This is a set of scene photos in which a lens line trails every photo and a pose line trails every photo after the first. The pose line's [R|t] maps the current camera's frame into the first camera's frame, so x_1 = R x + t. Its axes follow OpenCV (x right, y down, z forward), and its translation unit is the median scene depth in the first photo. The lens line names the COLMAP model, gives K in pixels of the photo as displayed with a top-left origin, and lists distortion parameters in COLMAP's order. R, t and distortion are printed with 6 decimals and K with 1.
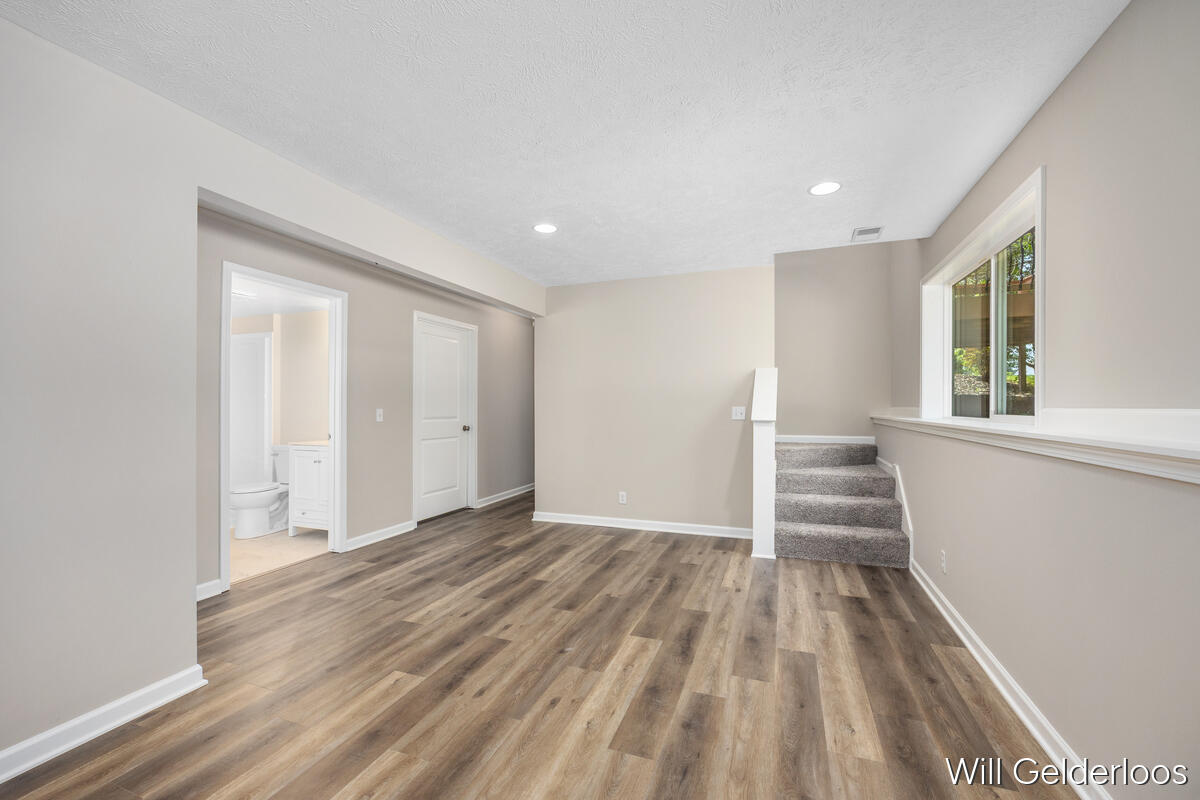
lens RADIAL K [[482.0, 0, 600.0], [0, 482.0, 405.0], [0, 0, 1]] dist [0.001128, -0.000079]
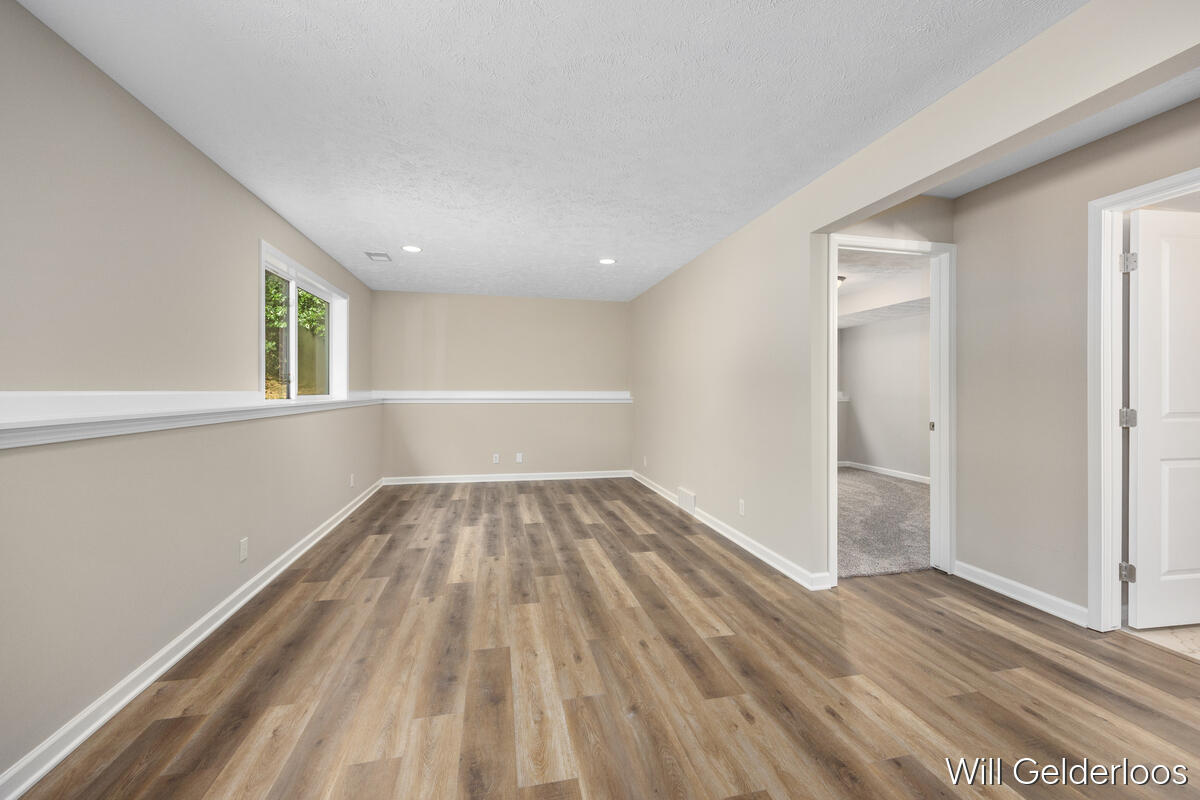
lens RADIAL K [[482.0, 0, 597.8], [0, 482.0, 393.8], [0, 0, 1]] dist [0.001128, -0.000079]
pose [[-0.837299, 0.007151, -0.546698, 0.426469], [0.005544, 0.999974, 0.004589, 0.012787], [0.546716, 0.000812, -0.837317, 1.797098]]
